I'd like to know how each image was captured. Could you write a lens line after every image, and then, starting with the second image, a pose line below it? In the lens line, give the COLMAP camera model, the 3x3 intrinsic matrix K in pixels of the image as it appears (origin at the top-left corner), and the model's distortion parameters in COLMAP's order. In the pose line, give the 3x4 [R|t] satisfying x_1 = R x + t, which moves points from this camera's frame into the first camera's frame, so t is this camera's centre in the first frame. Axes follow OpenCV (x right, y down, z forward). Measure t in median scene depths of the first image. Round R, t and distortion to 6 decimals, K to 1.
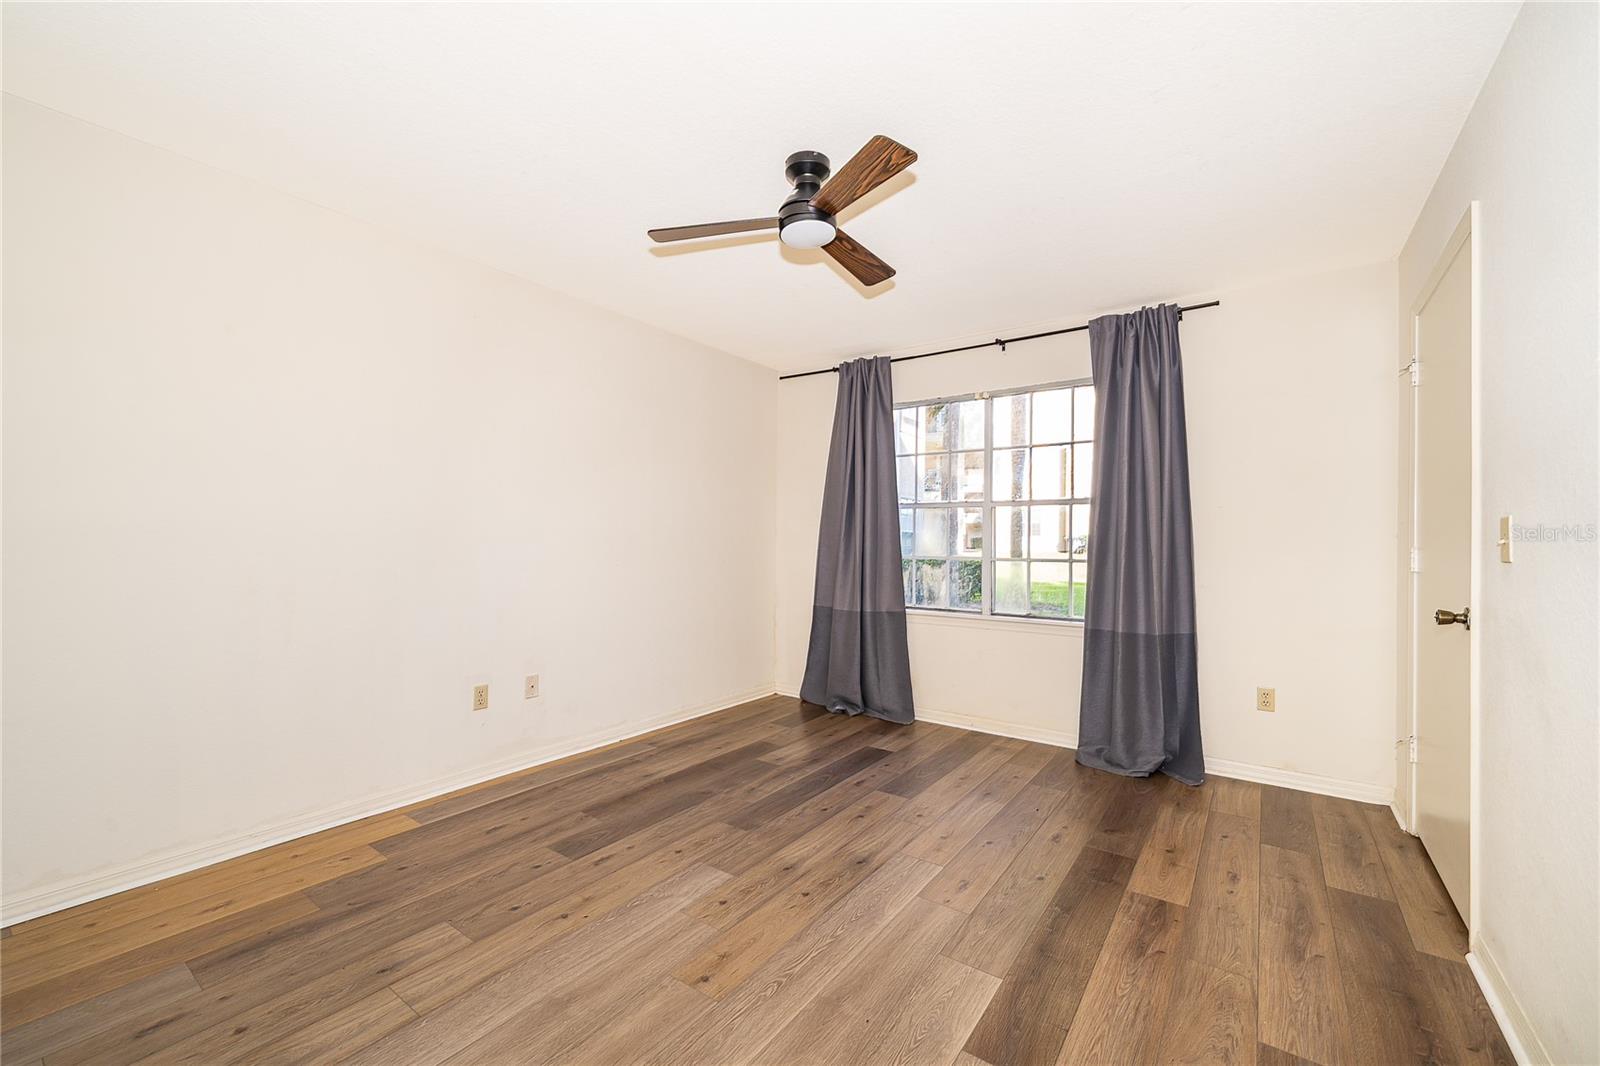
lens RADIAL K [[672.3, 0, 800.0], [0, 672.3, 533.0], [0, 0, 1]] dist [0.001578, 0.000301]
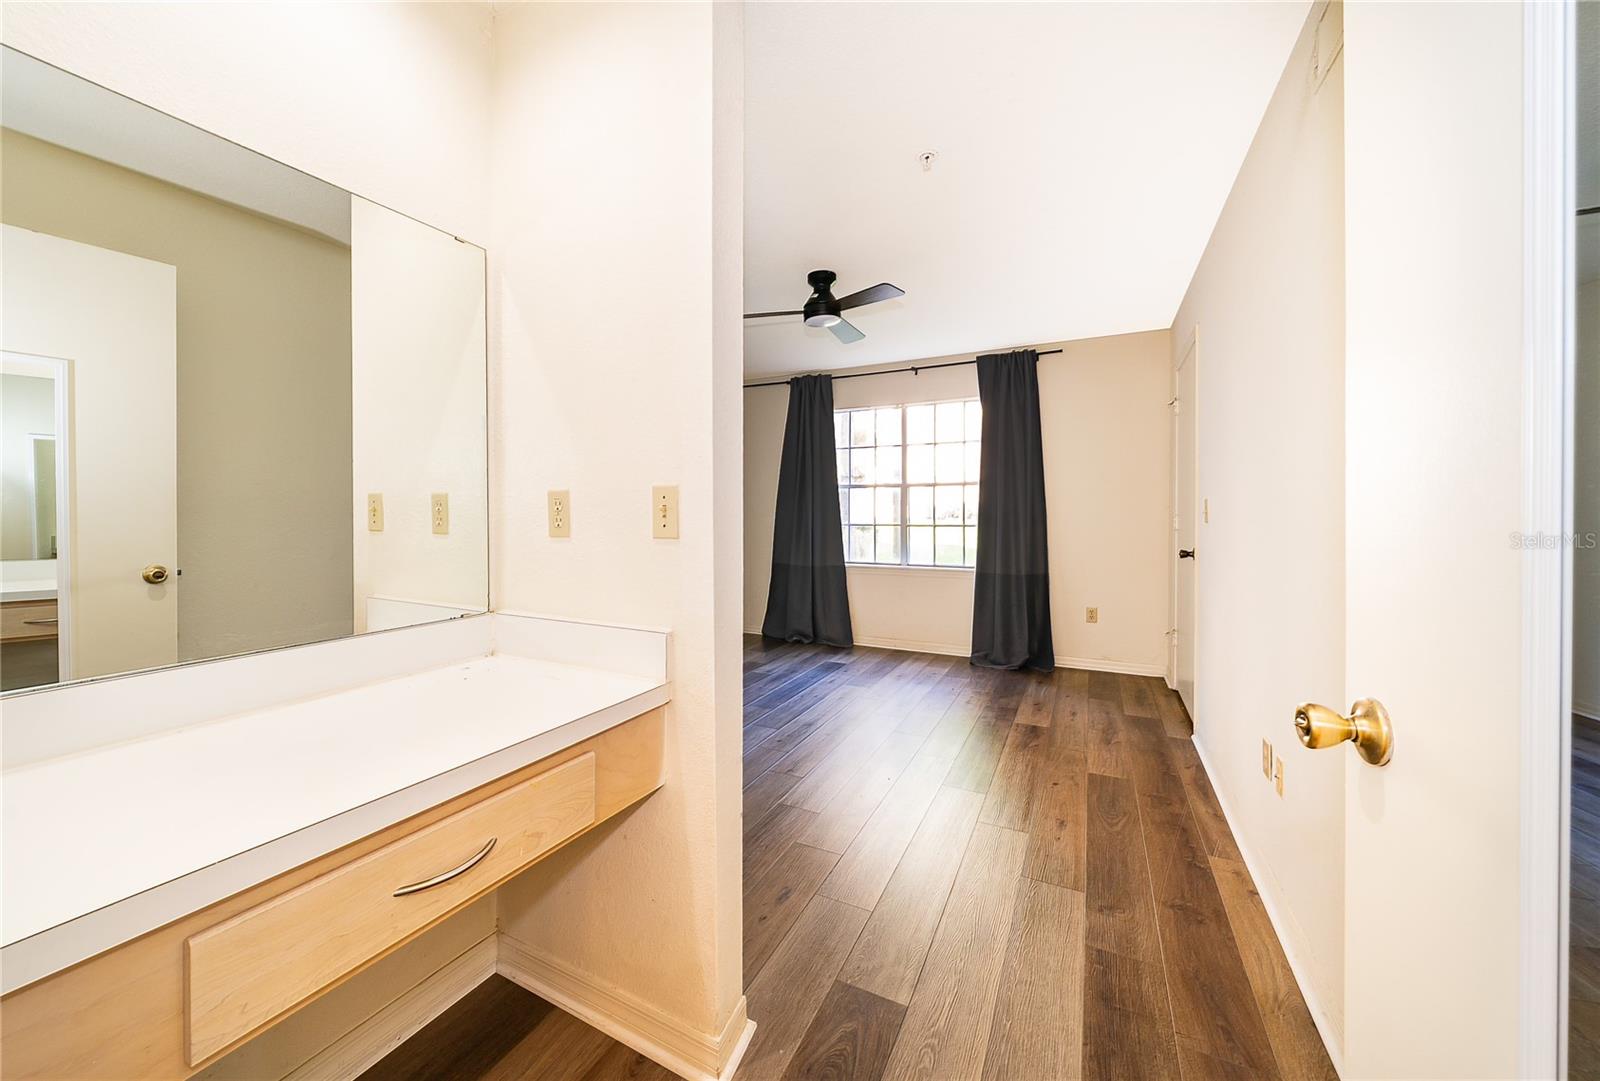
lens RADIAL K [[568.5, 0, 797.5], [0, 568.5, 517.1], [0, 0, 1]] dist [-0.000258, -0.000018]
pose [[0.991792, -0.015337, 0.126942, -0.161122], [0.012643, 0.999678, 0.022000, -0.012225], [-0.127238, -0.020214, 0.991666, -0.234780]]
